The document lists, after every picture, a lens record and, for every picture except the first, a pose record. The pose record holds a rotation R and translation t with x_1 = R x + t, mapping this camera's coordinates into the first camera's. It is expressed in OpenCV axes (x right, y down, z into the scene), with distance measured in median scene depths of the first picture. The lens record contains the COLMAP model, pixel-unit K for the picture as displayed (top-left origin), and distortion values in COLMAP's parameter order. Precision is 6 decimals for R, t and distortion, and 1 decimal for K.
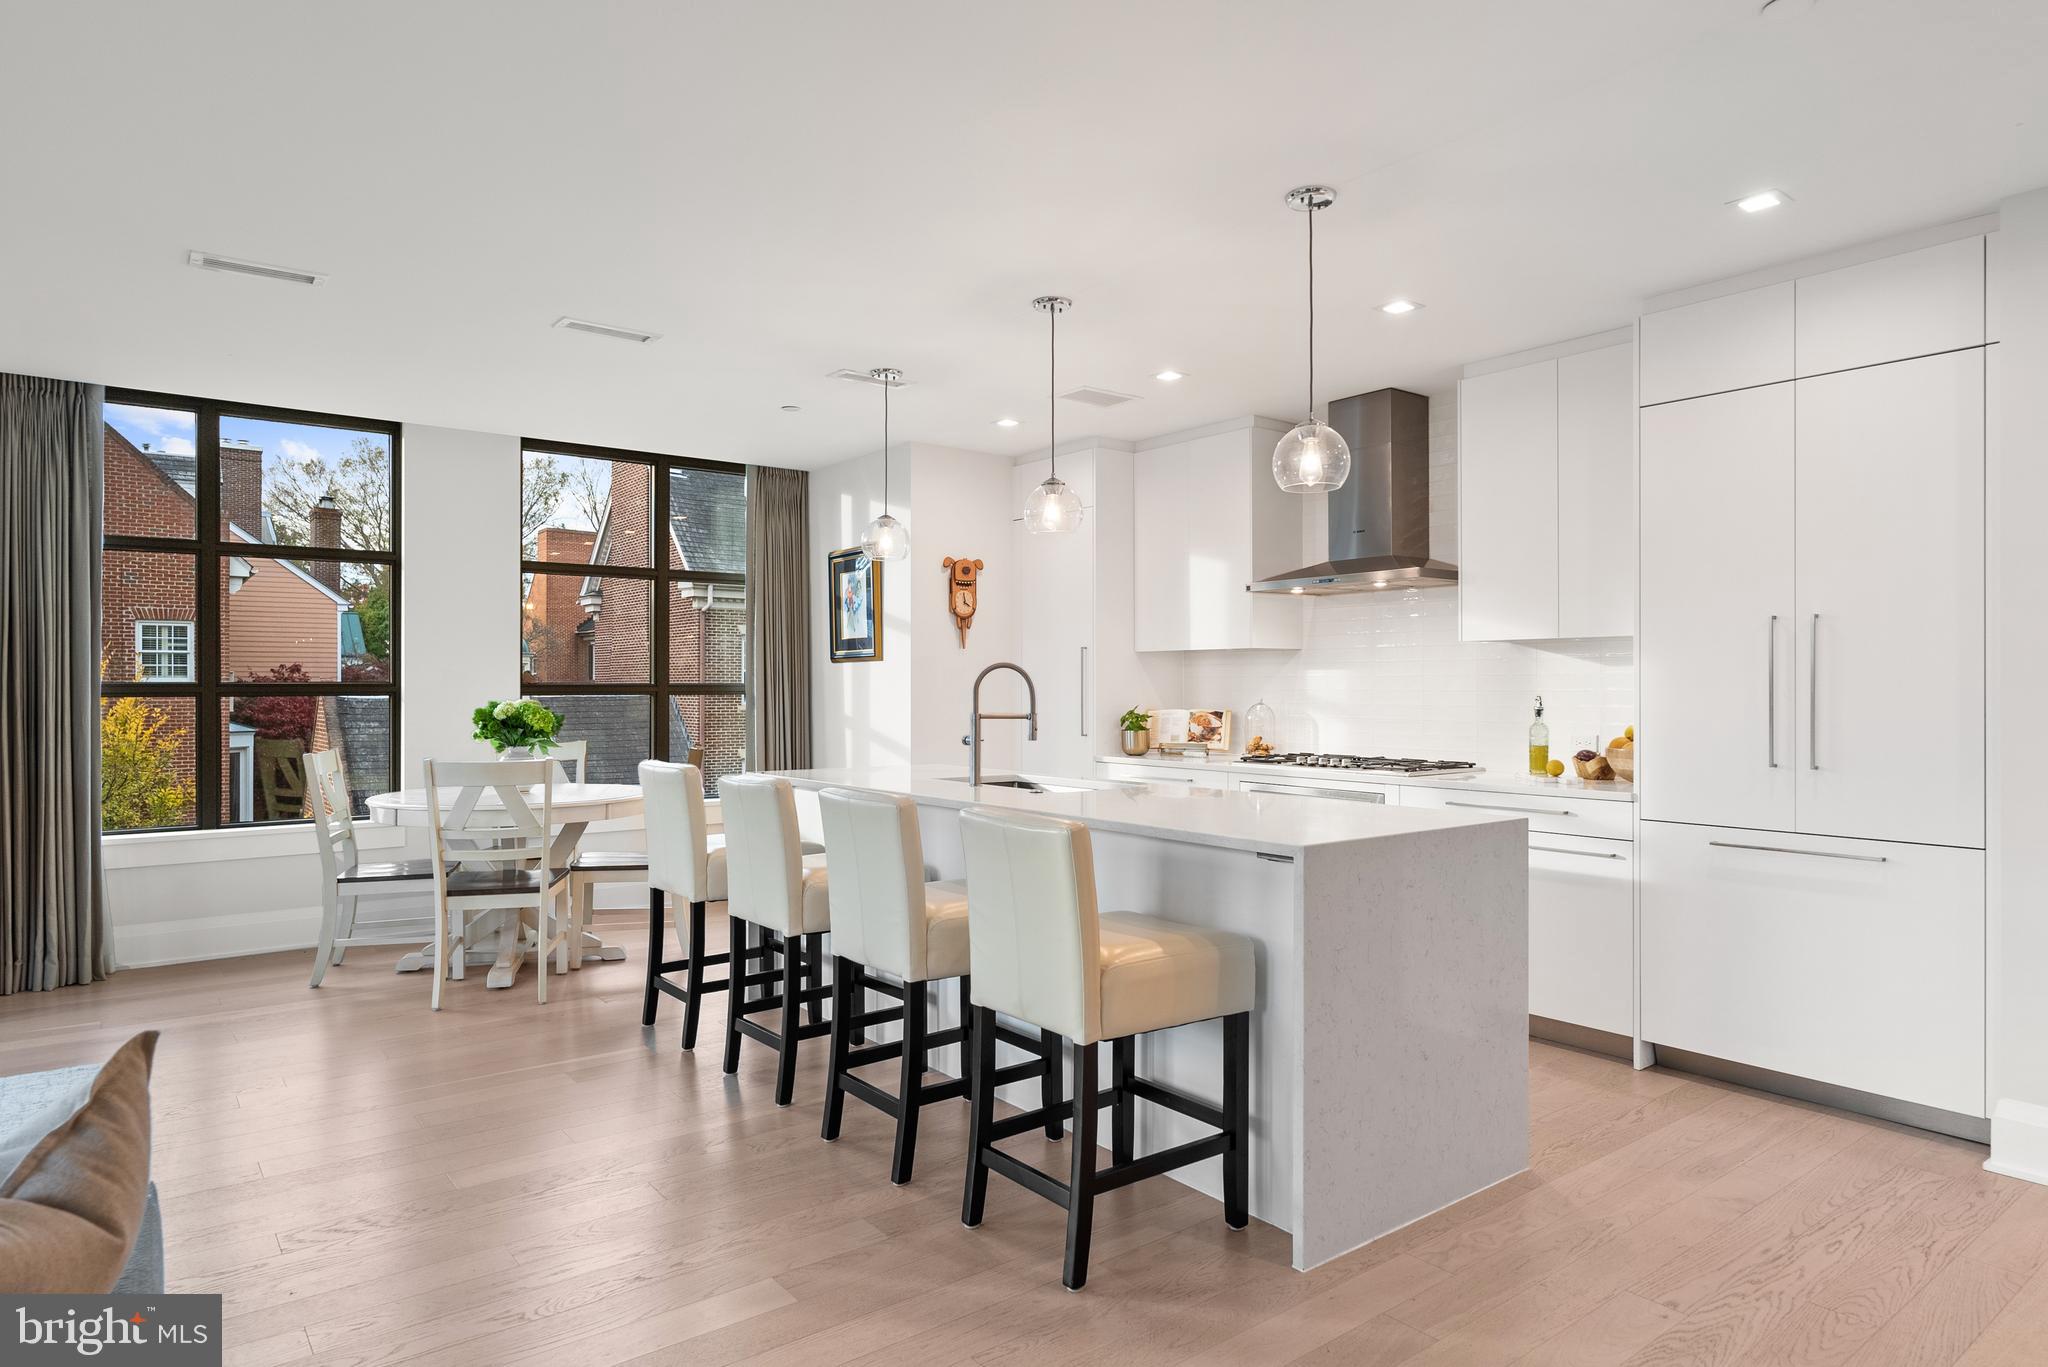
lens RADIAL K [[1203.8, 0, 1039.1], [0, 1203.8, 678.9], [0, 0, 1]] dist [0.005804, -0.000209]
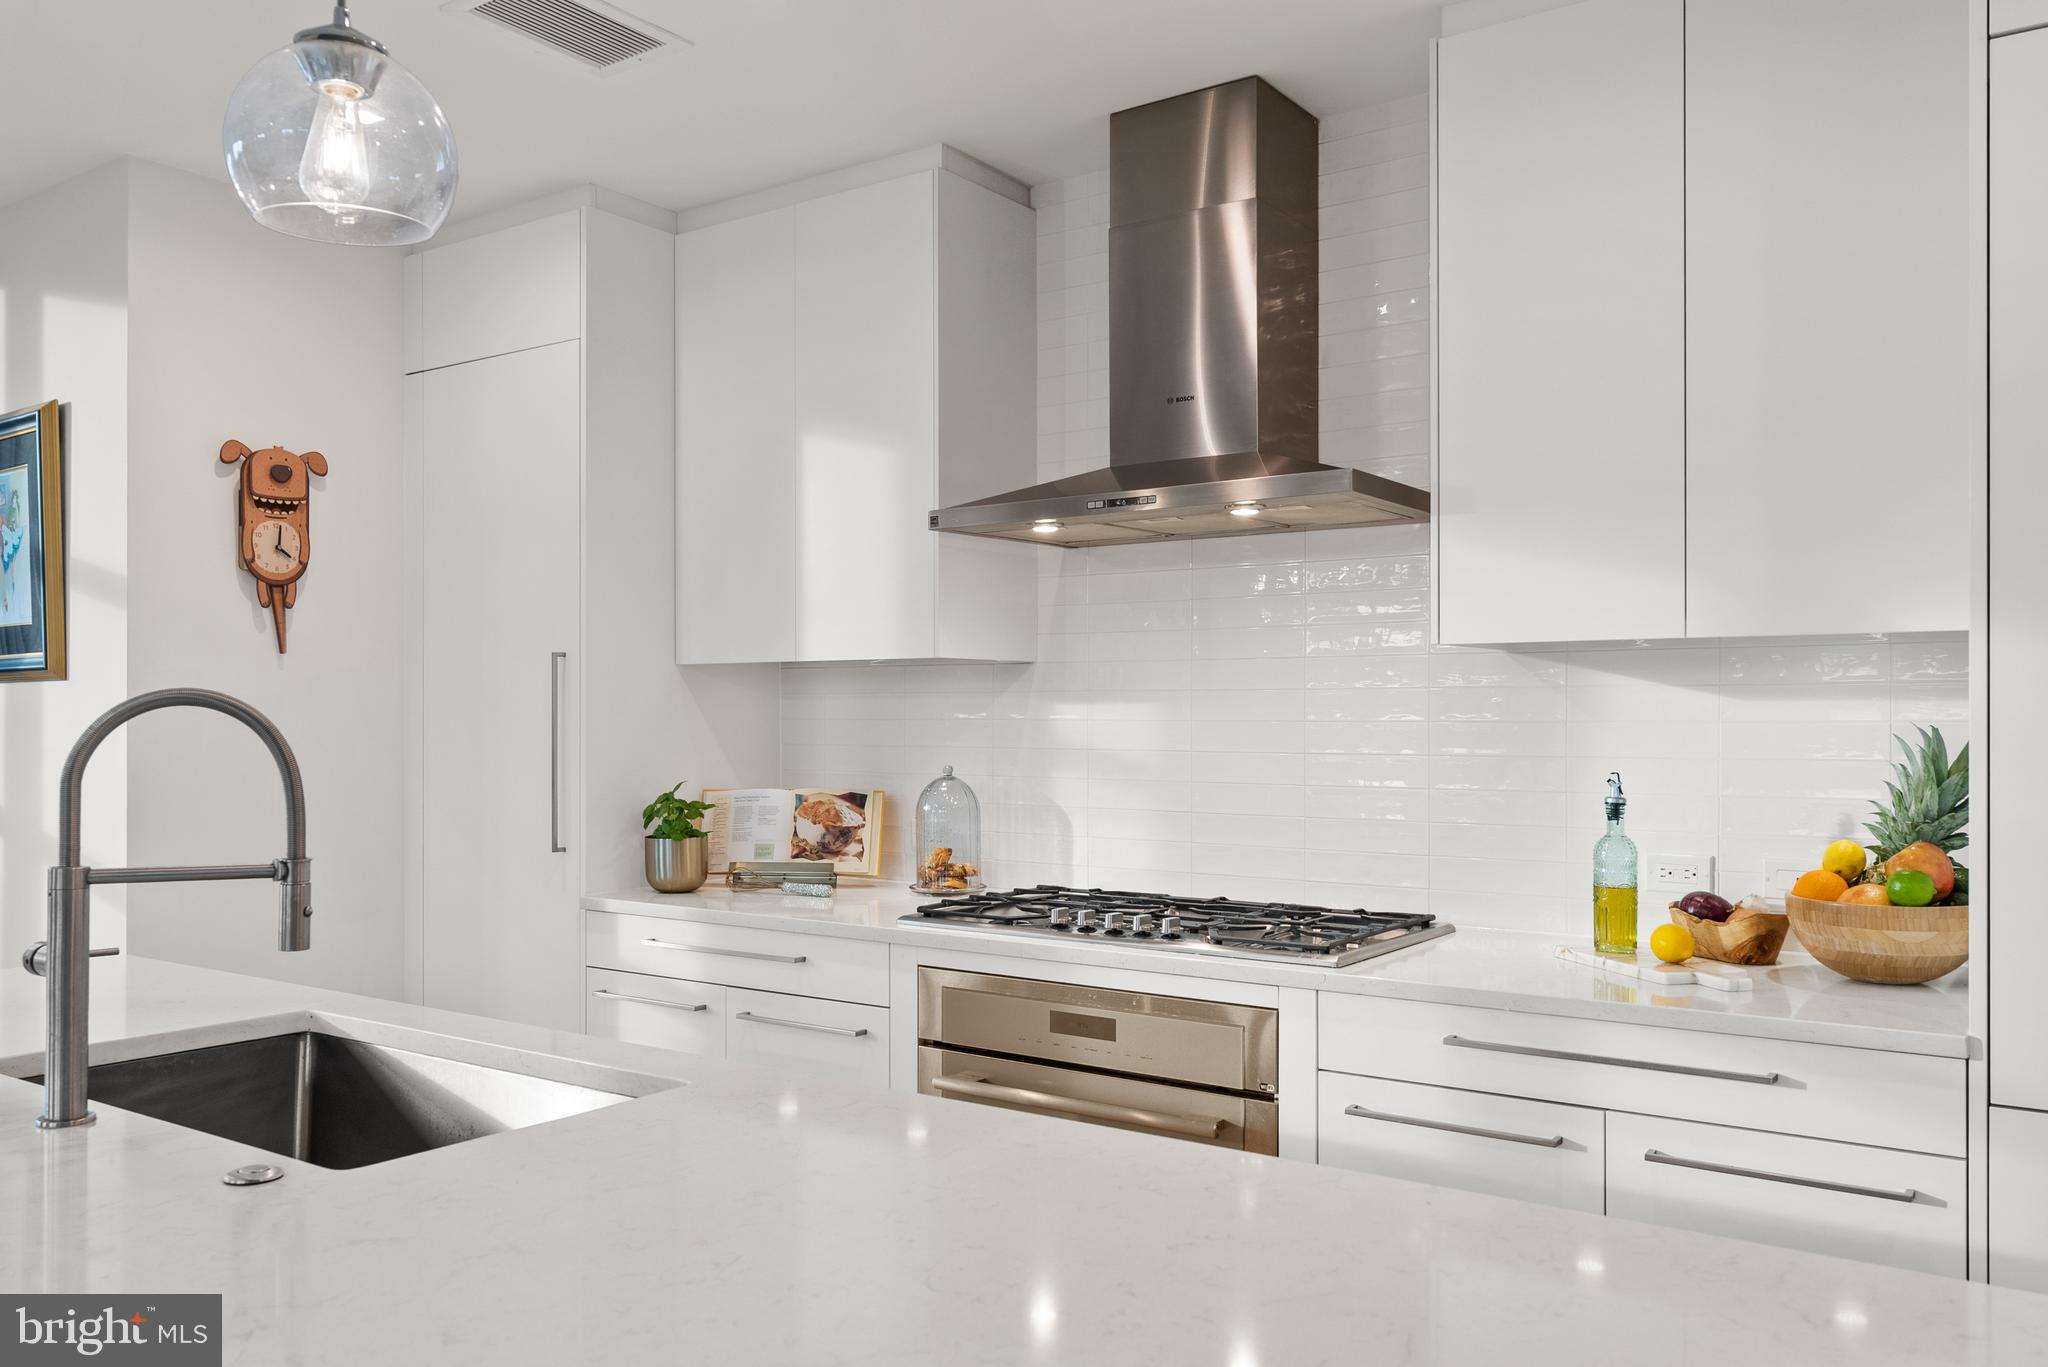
lens RADIAL K [[1560.6, 0, 1030.6], [0, 1560.6, 712.2], [0, 0, 1]] dist [0.006872, 0.008324]
pose [[0.958856, 0.001850, 0.283886, 0.040860], [-0.002640, 0.999994, 0.002400, -0.006291], [-0.283880, -0.003051, 0.958855, 0.397040]]
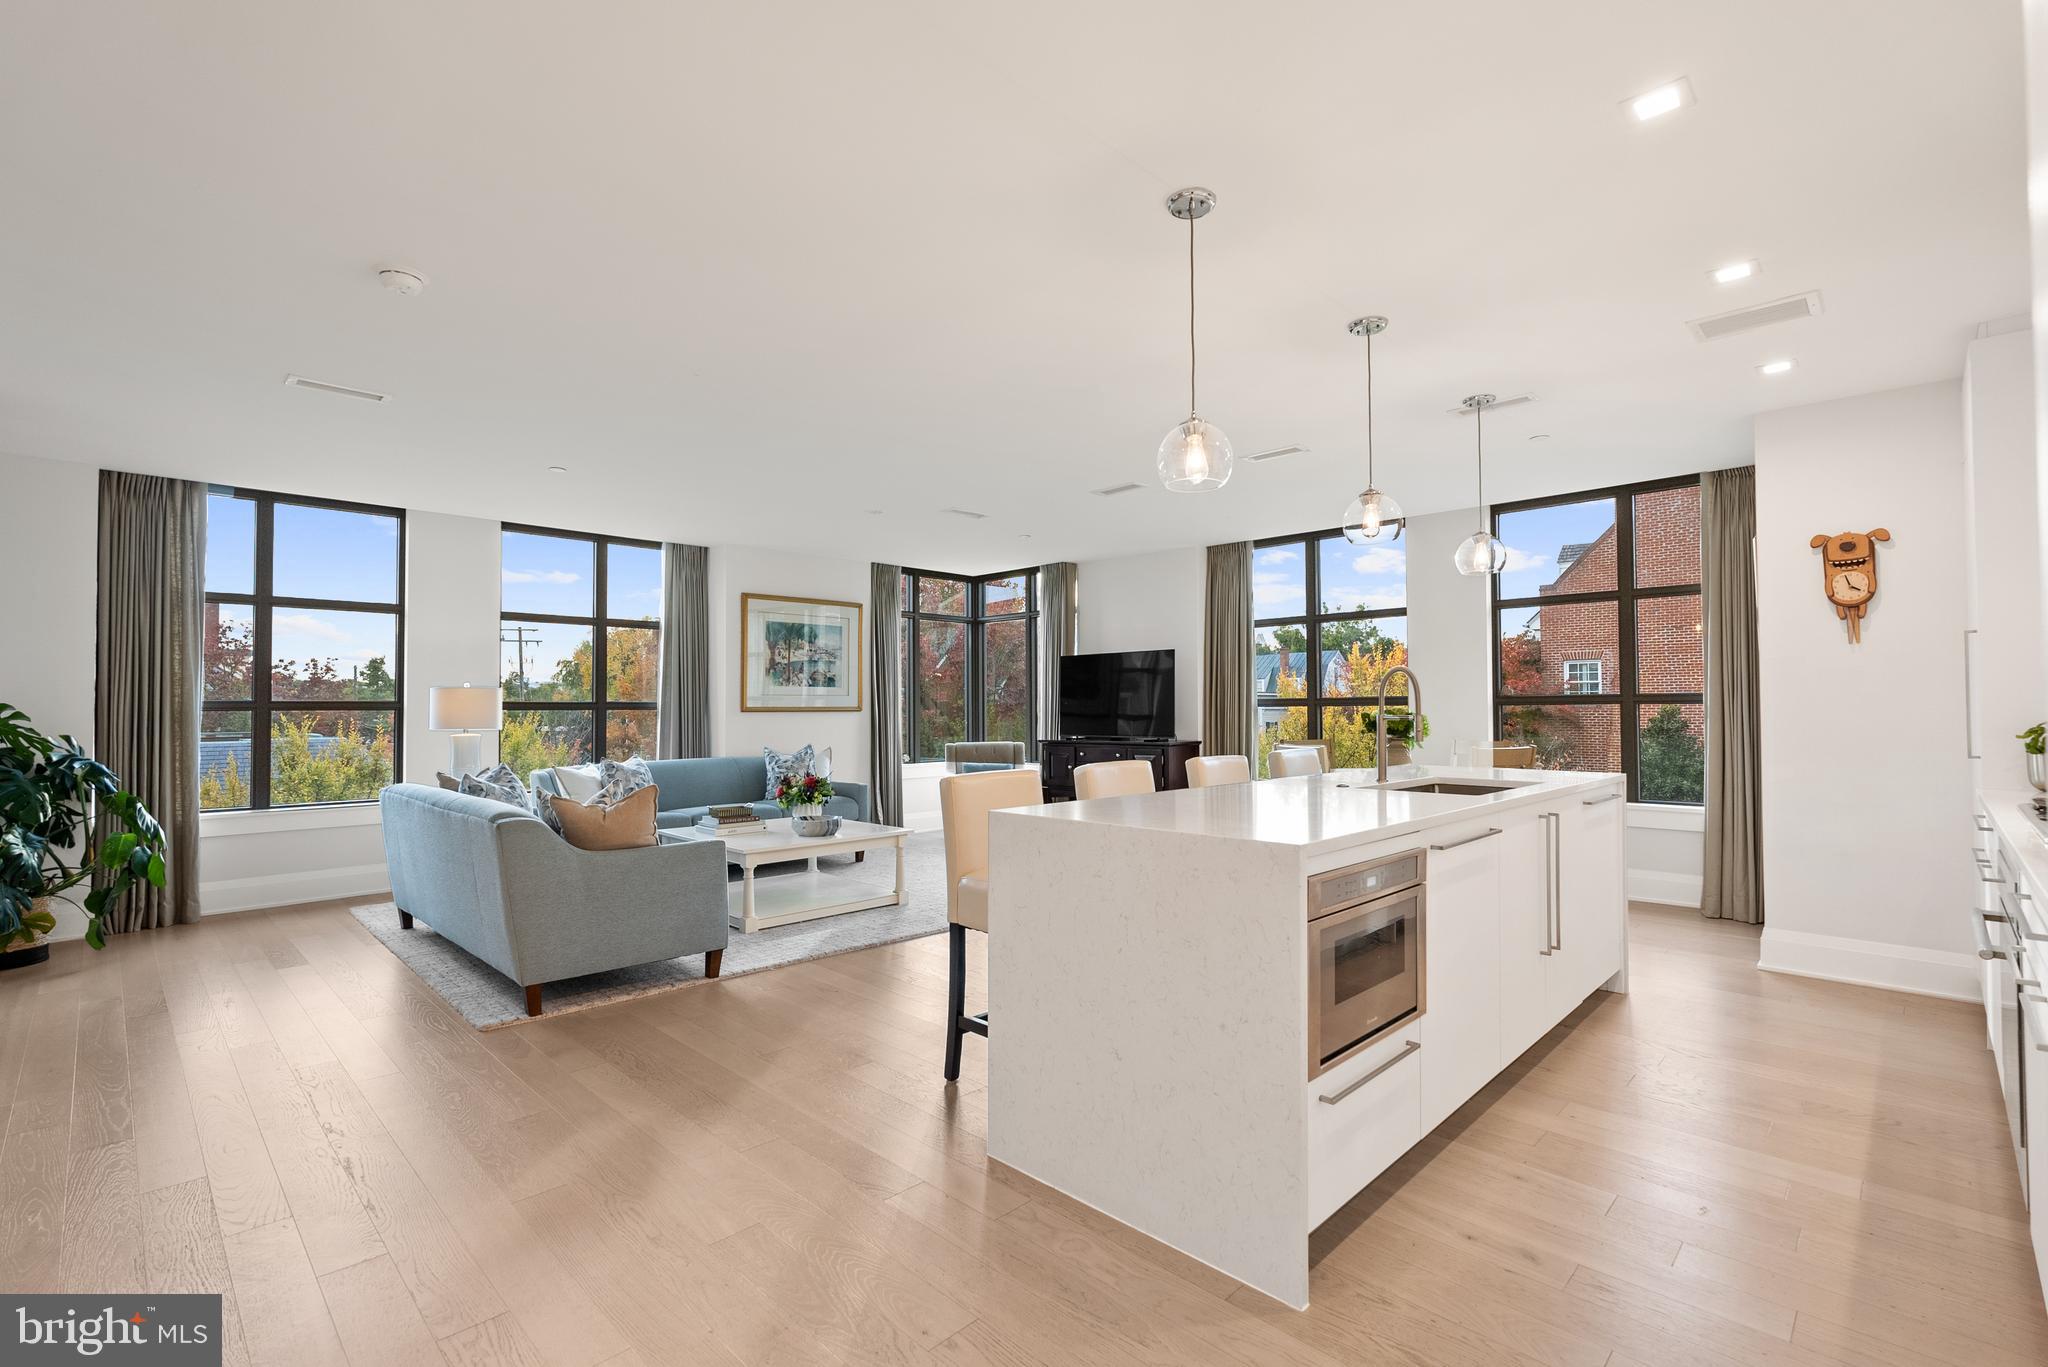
lens RADIAL K [[926.9, 0, 1022.7], [0, 926.9, 688.7], [0, 0, 1]] dist [-0.005635, 0.001584]
pose [[0.121646, -0.023809, -0.992288, 0.504142], [0.008549, 0.999700, -0.022938, 0.014738], [0.992537, -0.005693, 0.121813, 0.394463]]
